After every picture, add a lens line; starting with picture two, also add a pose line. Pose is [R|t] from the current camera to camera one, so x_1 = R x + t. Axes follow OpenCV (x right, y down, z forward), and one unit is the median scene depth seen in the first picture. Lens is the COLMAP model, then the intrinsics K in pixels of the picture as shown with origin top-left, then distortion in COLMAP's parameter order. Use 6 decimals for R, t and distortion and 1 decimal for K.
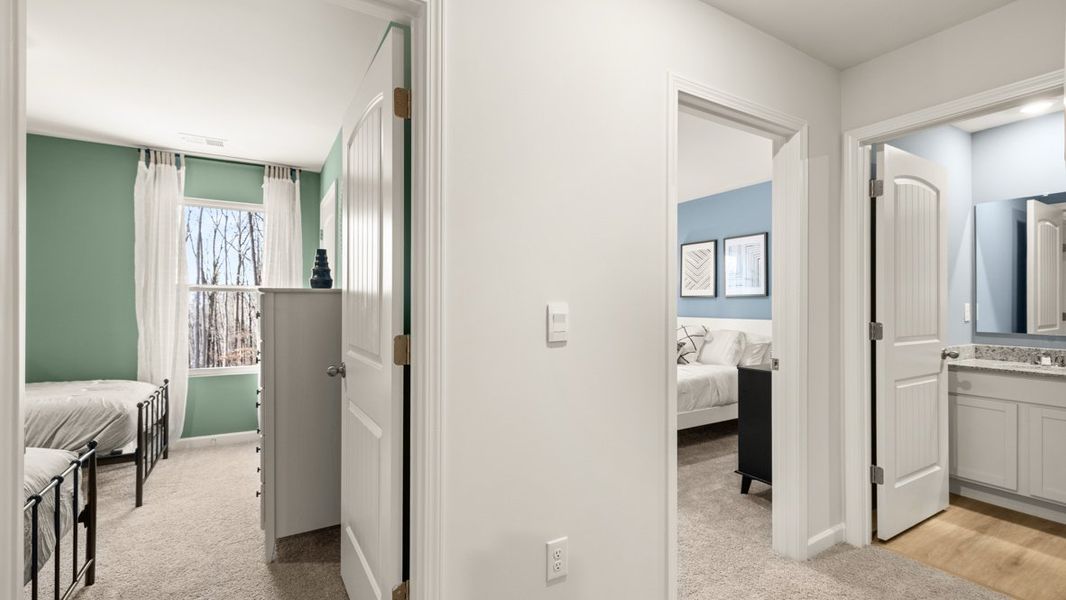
lens RADIAL K [[456.0, 0, 529.8], [0, 456.0, 302.5], [0, 0, 1]] dist [0.000623, -0.000295]
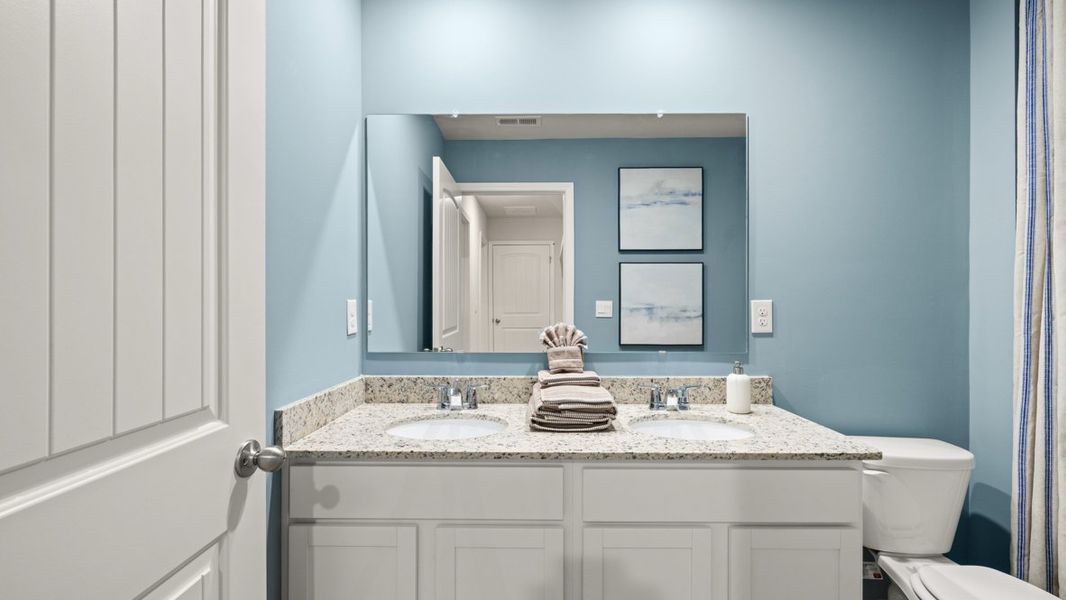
lens RADIAL K [[456.0, 0, 529.8], [0, 456.0, 302.5], [0, 0, 1]] dist [0.000623, -0.000295]
pose [[0.506178, -0.000116, 0.862429, 0.630348], [-0.004429, 0.999986, 0.002734, 0.003253], [-0.862418, -0.005203, 0.506170, 0.579685]]
